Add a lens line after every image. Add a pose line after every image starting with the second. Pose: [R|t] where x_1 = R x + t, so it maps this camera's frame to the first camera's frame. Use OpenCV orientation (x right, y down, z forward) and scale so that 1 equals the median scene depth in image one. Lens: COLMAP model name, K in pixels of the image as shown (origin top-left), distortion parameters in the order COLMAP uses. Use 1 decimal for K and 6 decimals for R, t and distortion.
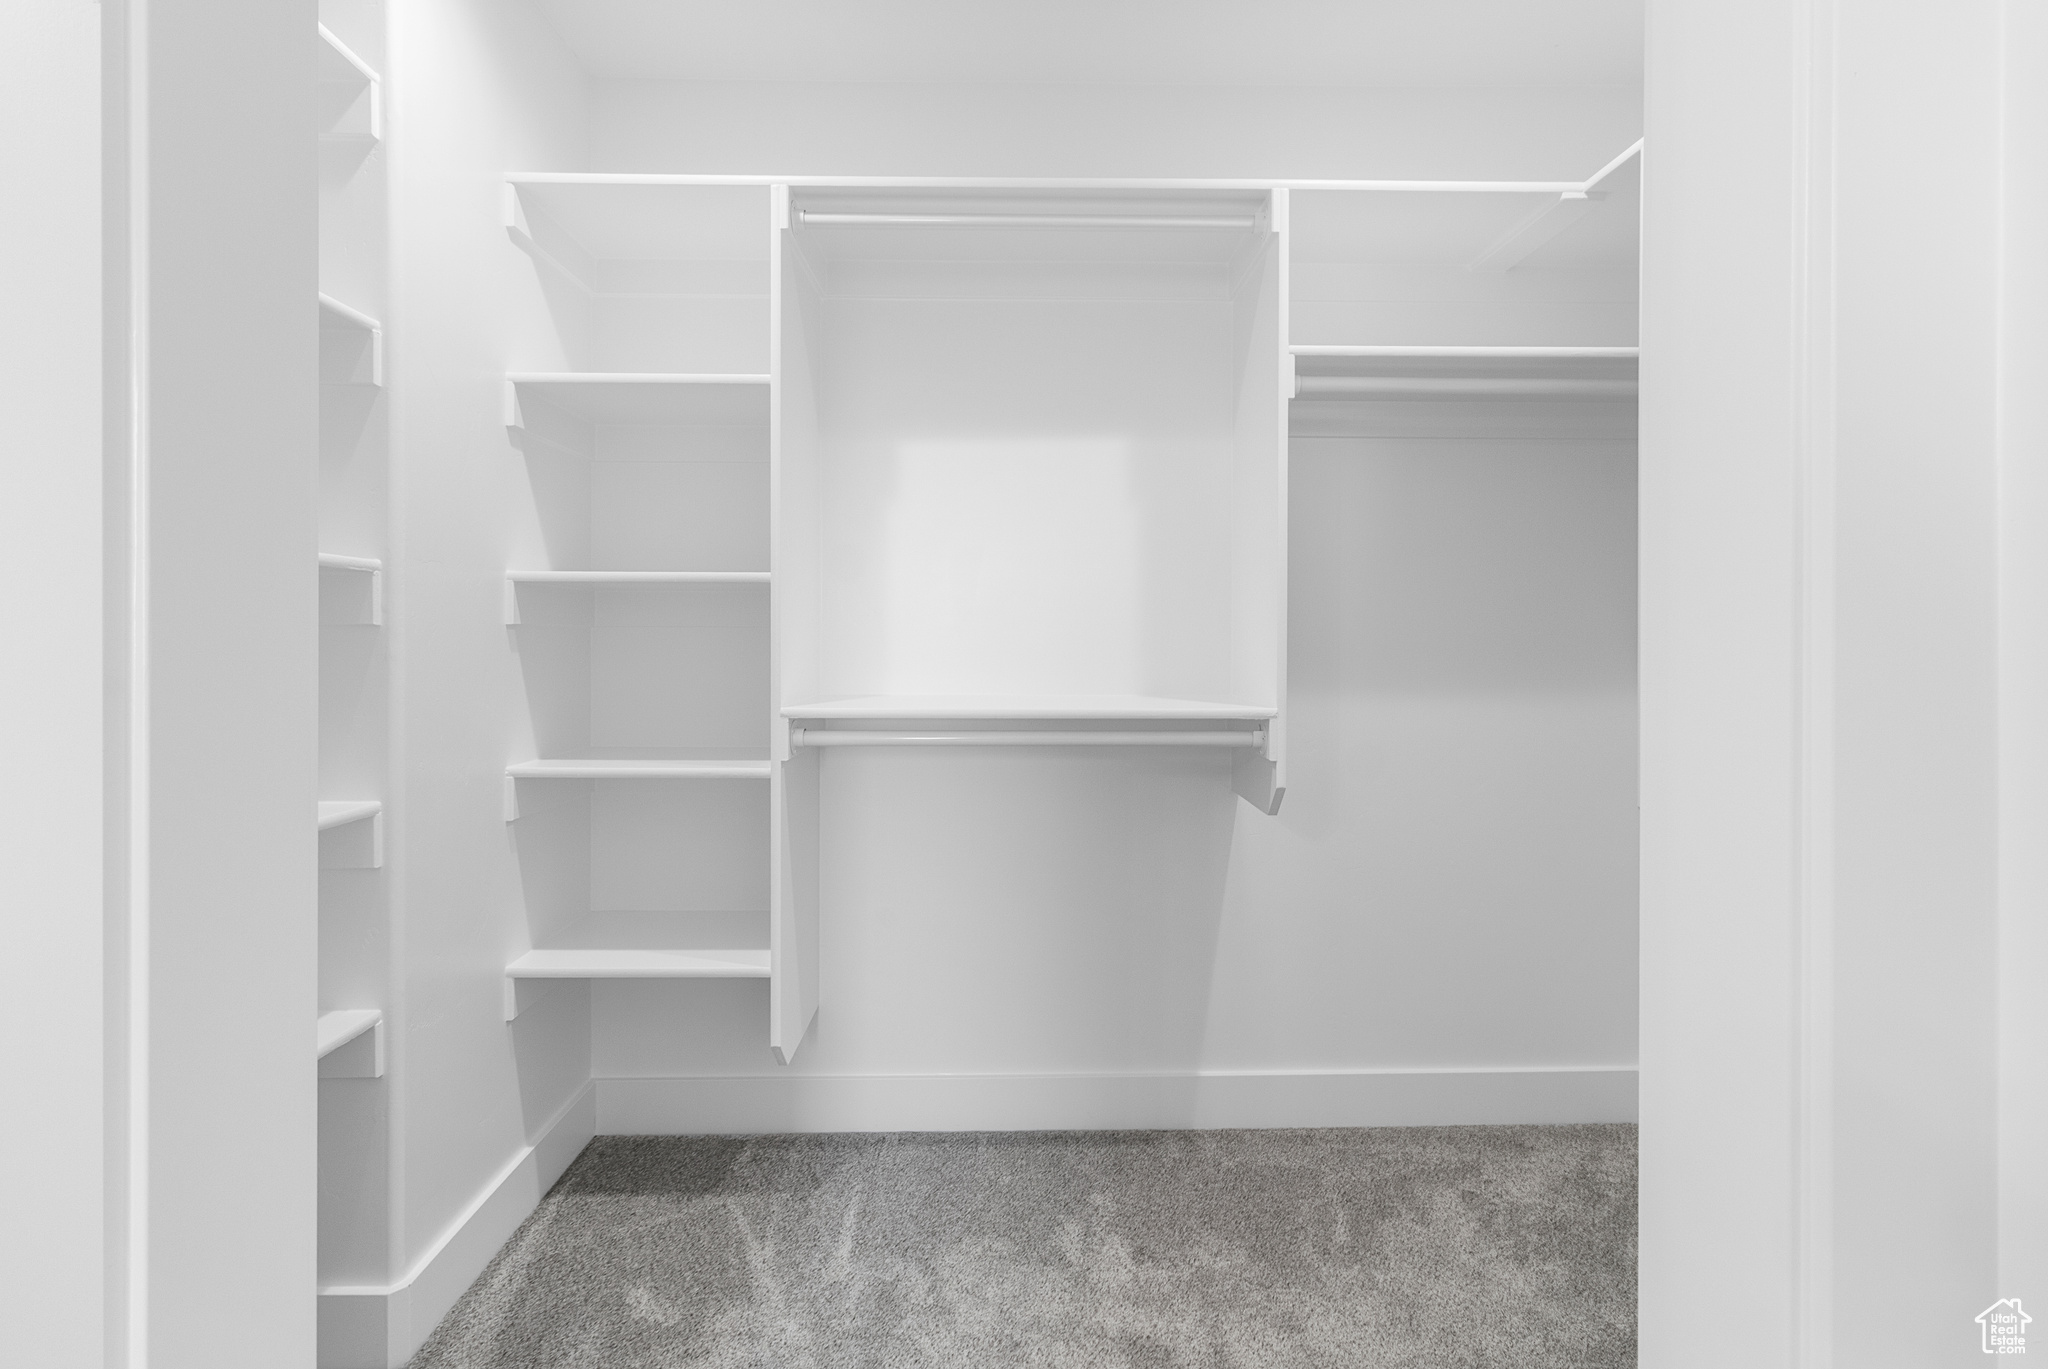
lens RADIAL K [[953.4, 0, 1018.2], [0, 953.4, 686.6], [0, 0, 1]] dist [-0.001268, 0.000837]
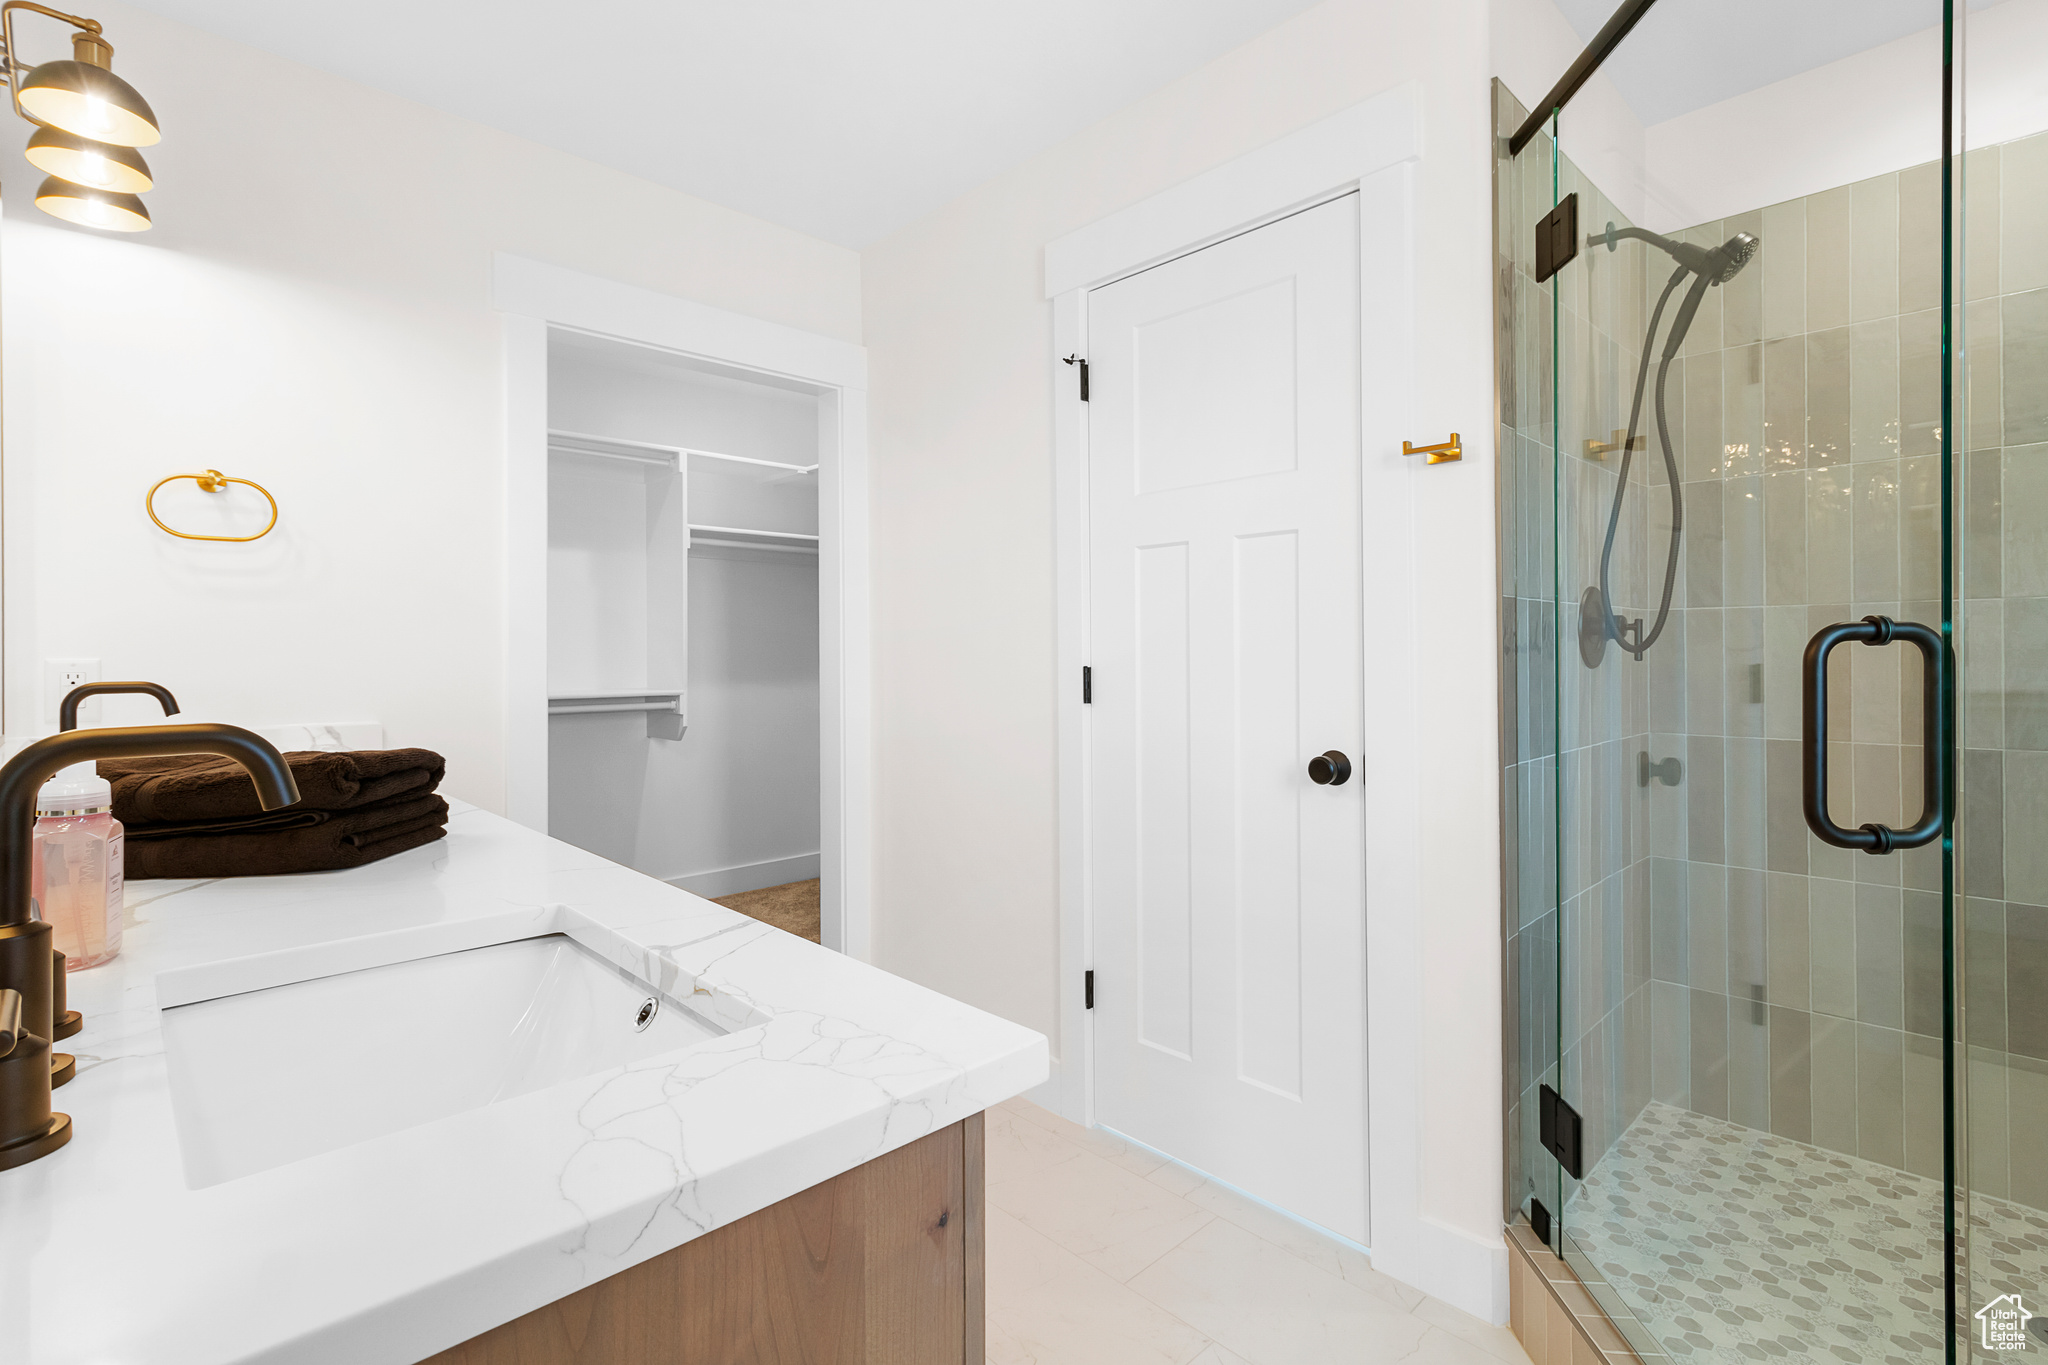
lens RADIAL K [[953.4, 0, 1022.0], [0, 953.4, 679.9], [0, 0, 1]] dist [-0.001268, 0.000837]
pose [[0.677656, -0.007603, 0.735340, -0.799102], [0.016084, 0.999861, -0.004485, 0.022495], [-0.735203, 0.014867, 0.677684, -1.032508]]
